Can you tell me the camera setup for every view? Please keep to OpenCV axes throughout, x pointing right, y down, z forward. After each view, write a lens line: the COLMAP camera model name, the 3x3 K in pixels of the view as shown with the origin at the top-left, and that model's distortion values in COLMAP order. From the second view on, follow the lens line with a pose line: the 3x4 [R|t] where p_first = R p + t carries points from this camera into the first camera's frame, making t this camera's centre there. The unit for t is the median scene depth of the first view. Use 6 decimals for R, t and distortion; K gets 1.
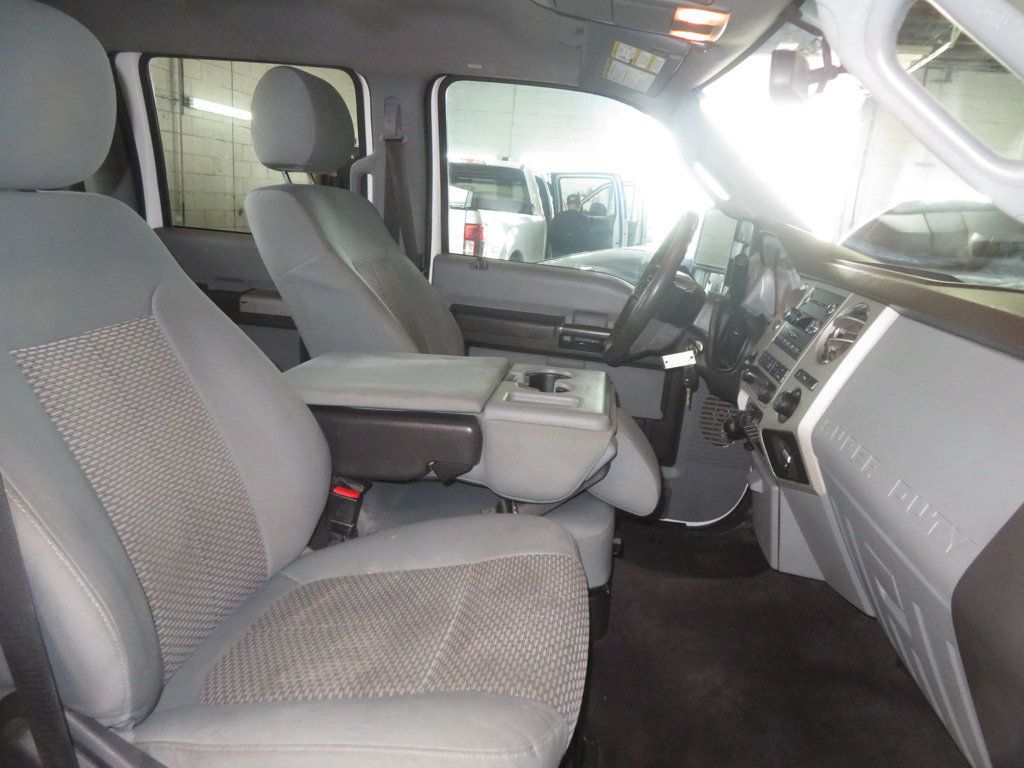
lens RADIAL K [[741.0, 0, 507.2], [0, 741.0, 383.3], [0, 0, 1]] dist [0.003267, 0.001407]
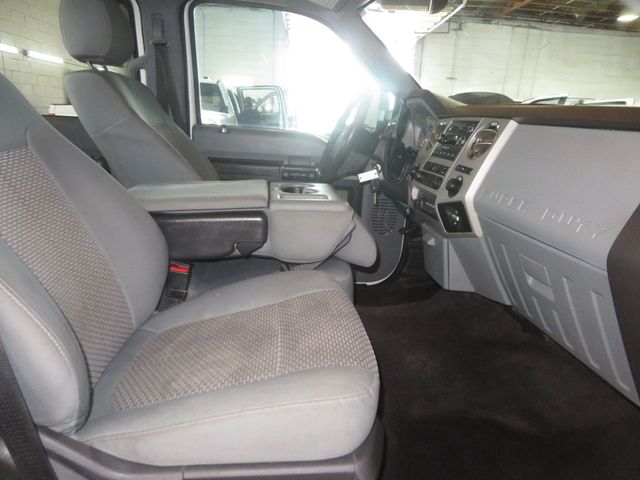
lens RADIAL K [[463.1, 0, 317.0], [0, 463.1, 239.5], [0, 0, 1]] dist [0.003267, 0.001407]
pose [[0.971688, -0.091669, 0.217761, -0.145392], [0.084279, 0.995514, 0.043006, 0.071237], [-0.220726, -0.023436, 0.975054, 0.048625]]
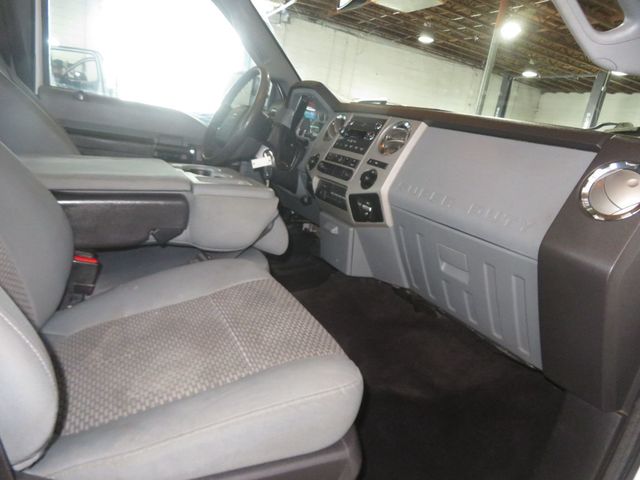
lens RADIAL K [[463.1, 0, 317.0], [0, 463.1, 239.5], [0, 0, 1]] dist [0.003267, 0.001407]
pose [[0.820075, -0.093232, 0.564610, -0.330354], [0.045222, 0.994112, 0.098470, 0.054179], [-0.570466, -0.055220, 0.819463, 0.143274]]
